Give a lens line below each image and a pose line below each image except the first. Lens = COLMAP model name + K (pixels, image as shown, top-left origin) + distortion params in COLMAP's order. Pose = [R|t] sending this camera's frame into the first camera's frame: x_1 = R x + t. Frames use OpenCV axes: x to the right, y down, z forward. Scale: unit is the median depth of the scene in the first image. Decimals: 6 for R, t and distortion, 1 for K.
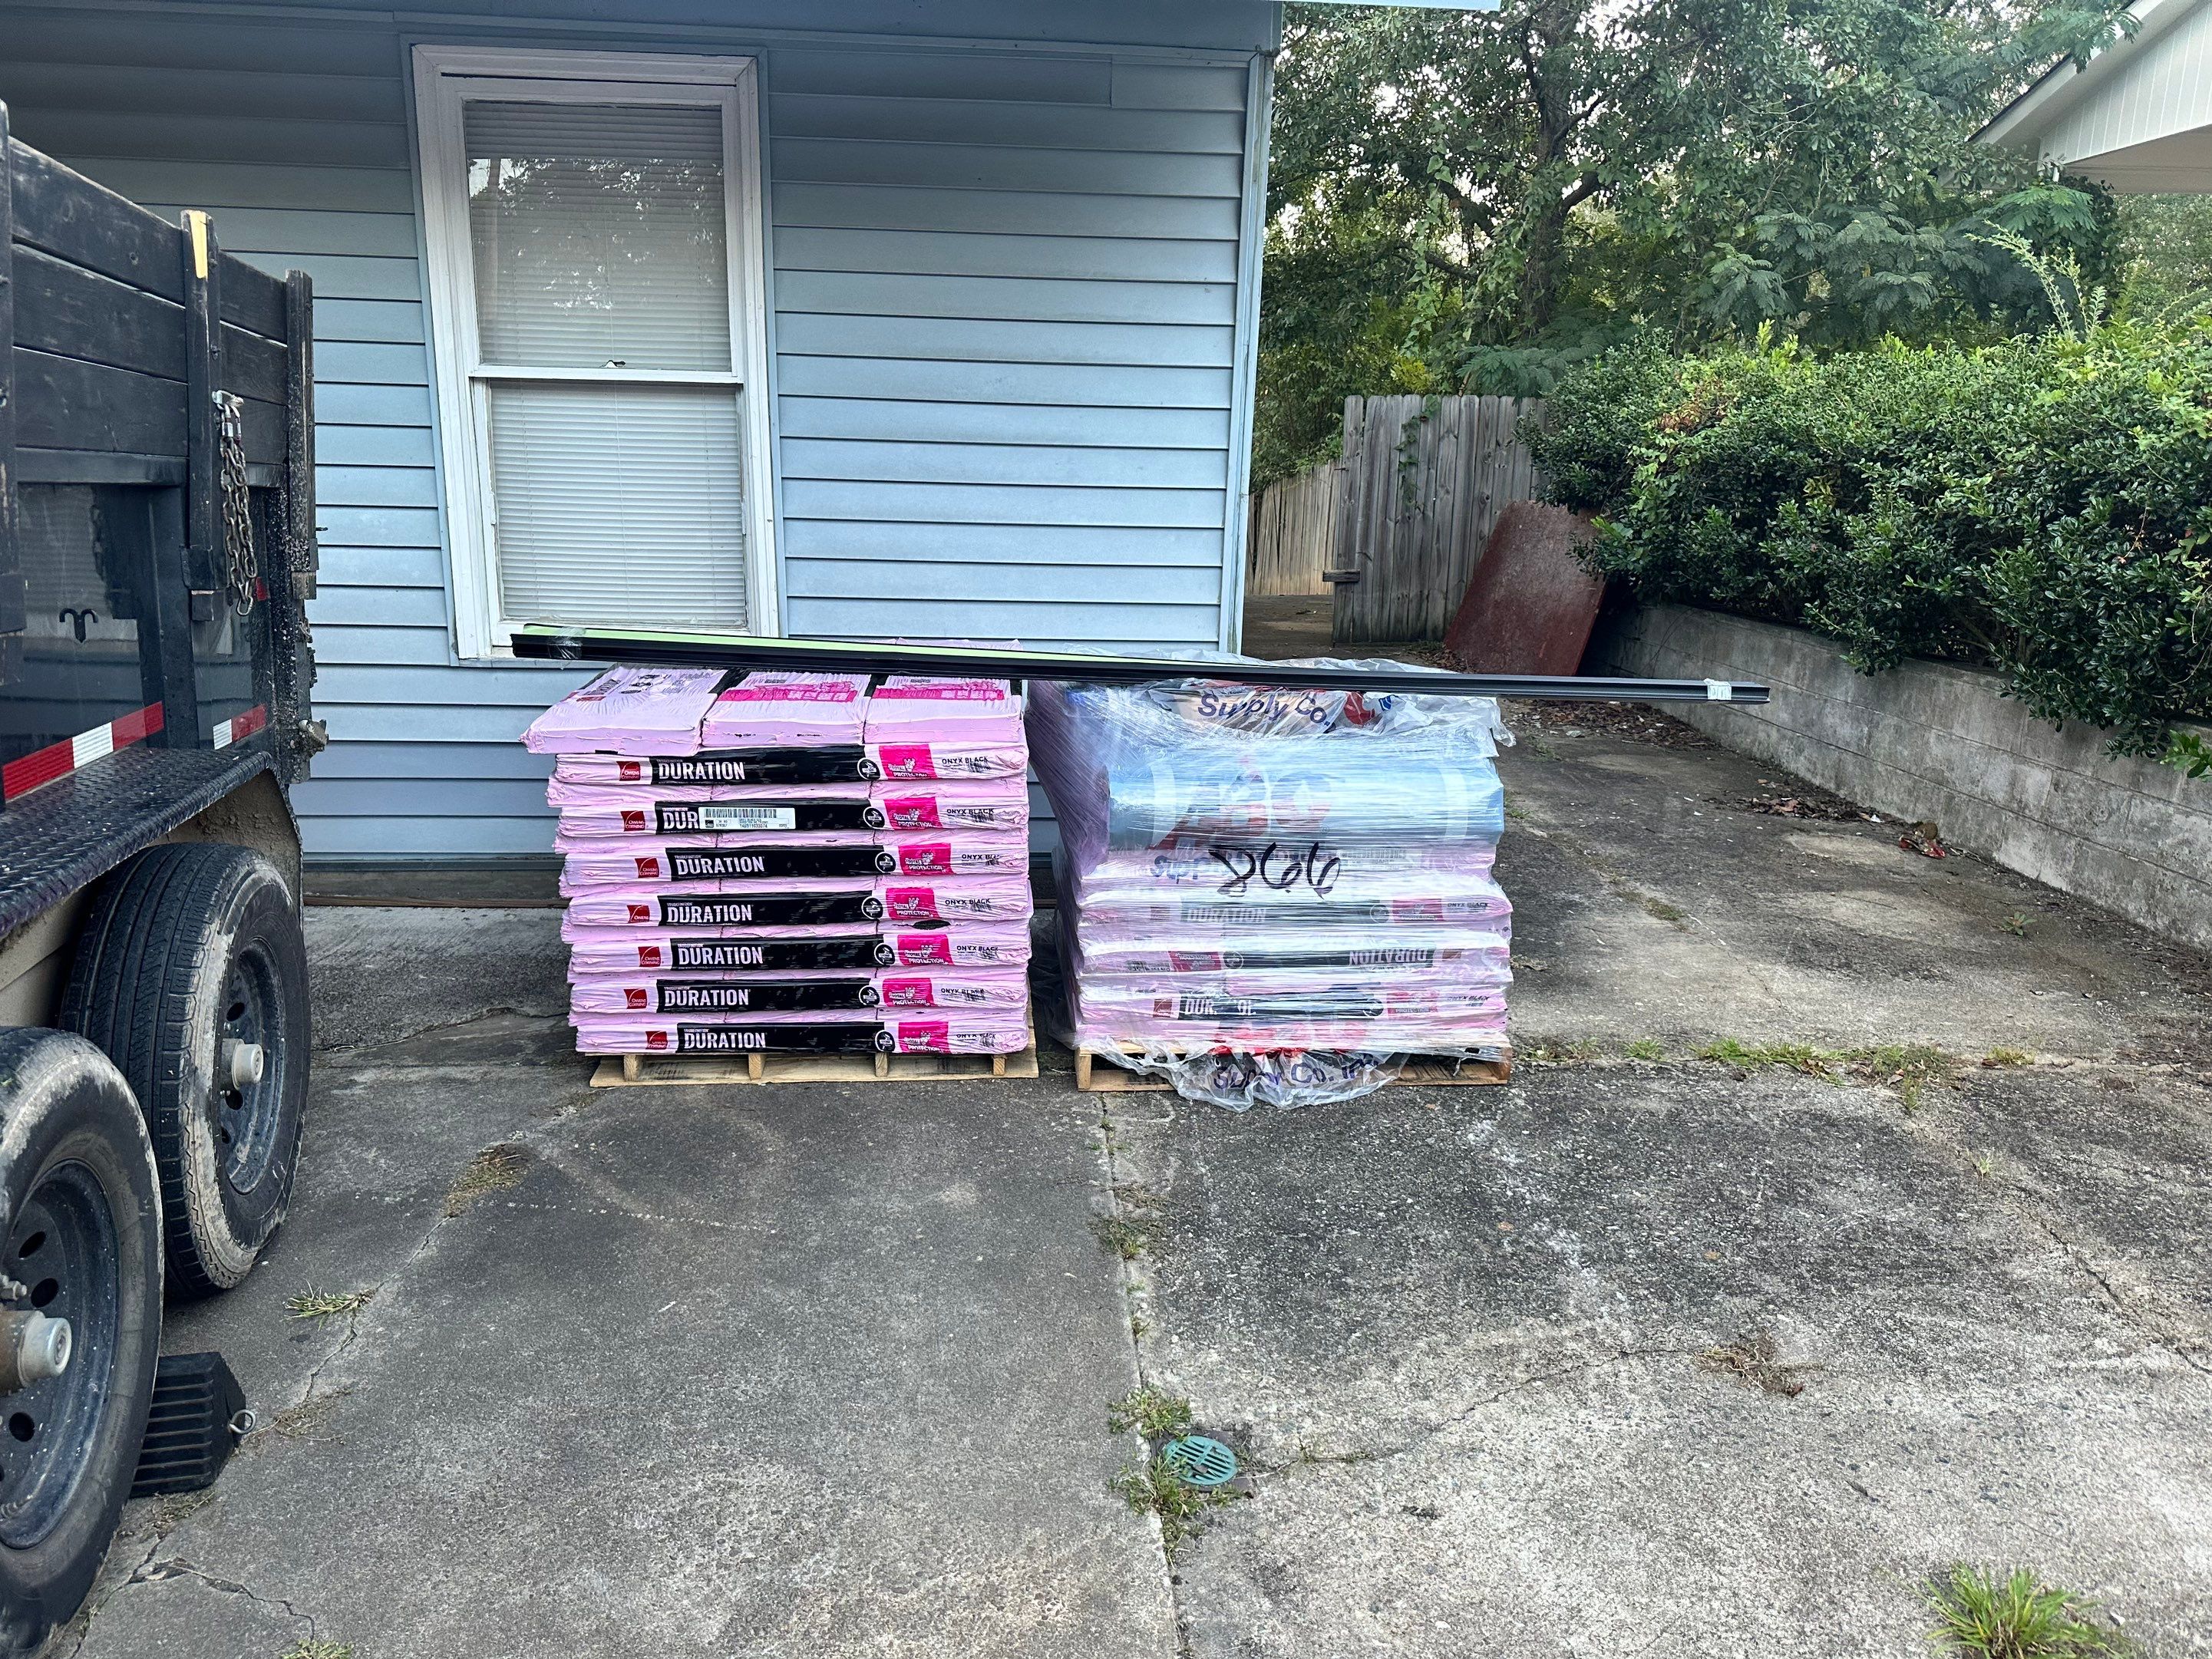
lens RADIAL K [[1519.0, 0, 1106.0], [0, 1519.0, 829.5], [0, 0, 1]] dist [0.119029, -0.241064]
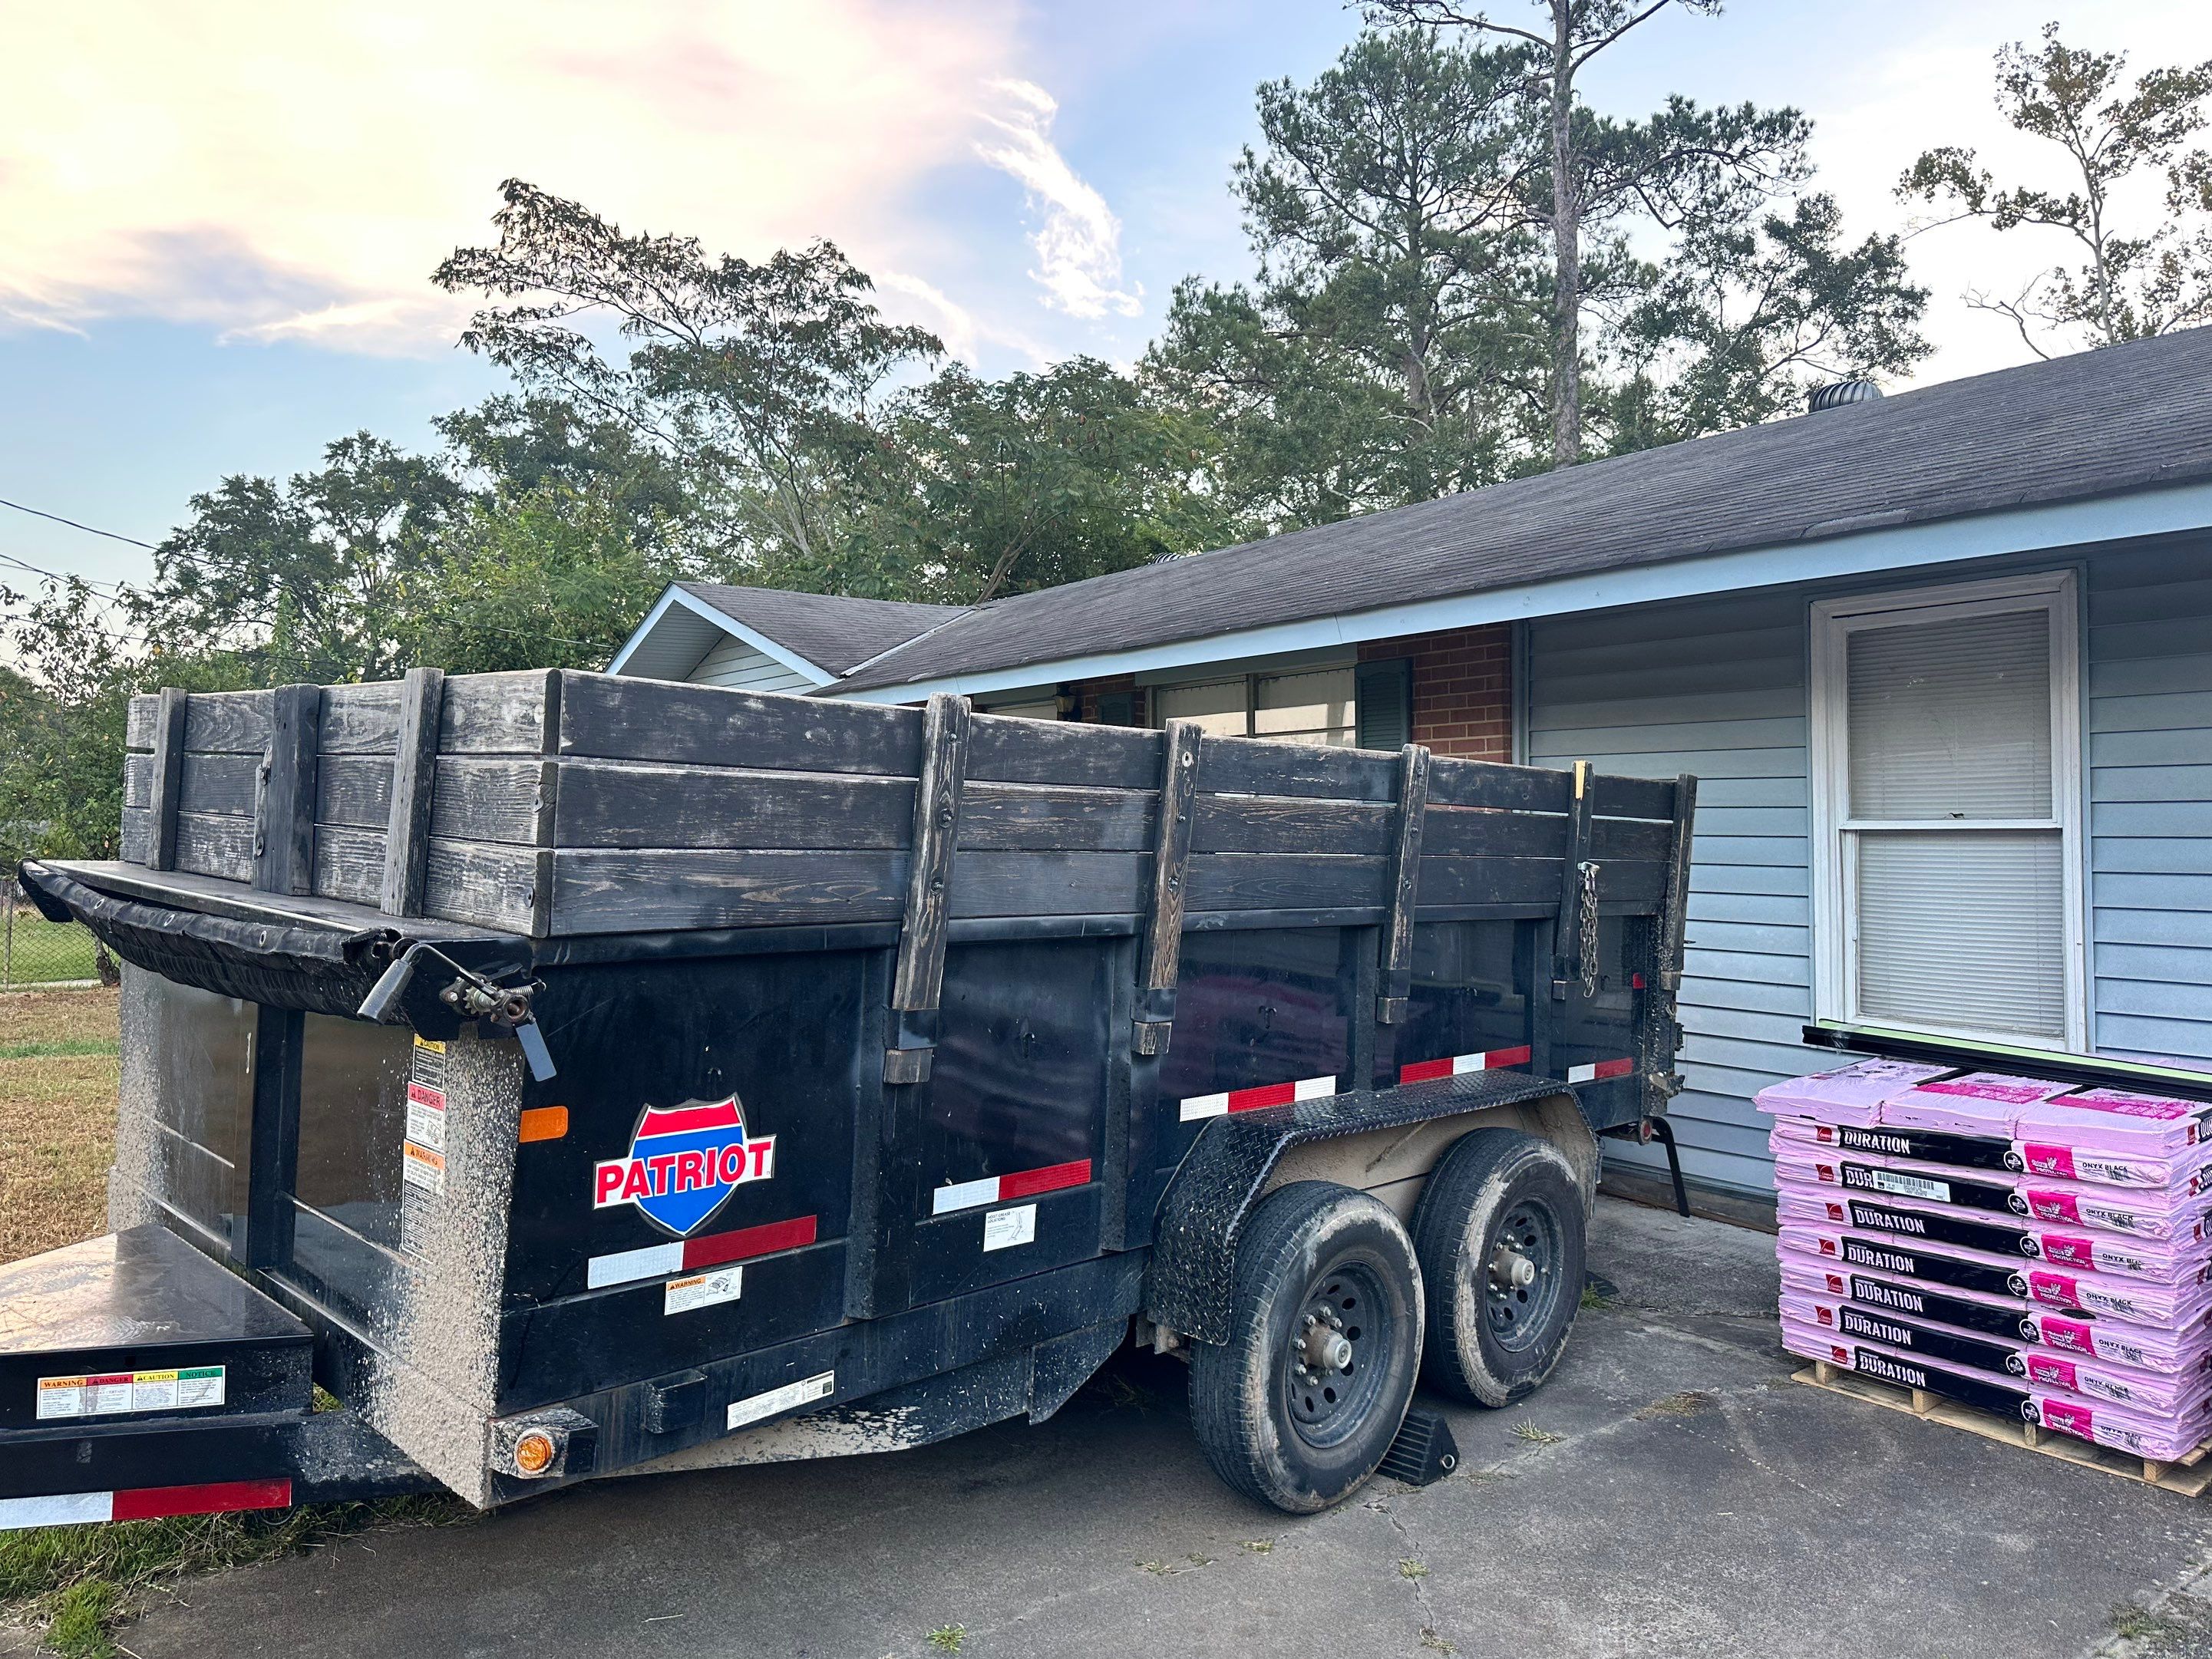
lens RADIAL K [[1644.3, 0, 1058.1], [0, 1644.3, 821.0], [0, 0, 1]] dist [-0.011262, -0.005581]
pose [[0.493857, -0.024486, -0.869198, 0.567494], [-0.184267, 0.973954, -0.132133, 0.006829], [0.849795, 0.225419, 0.476482, -0.277988]]
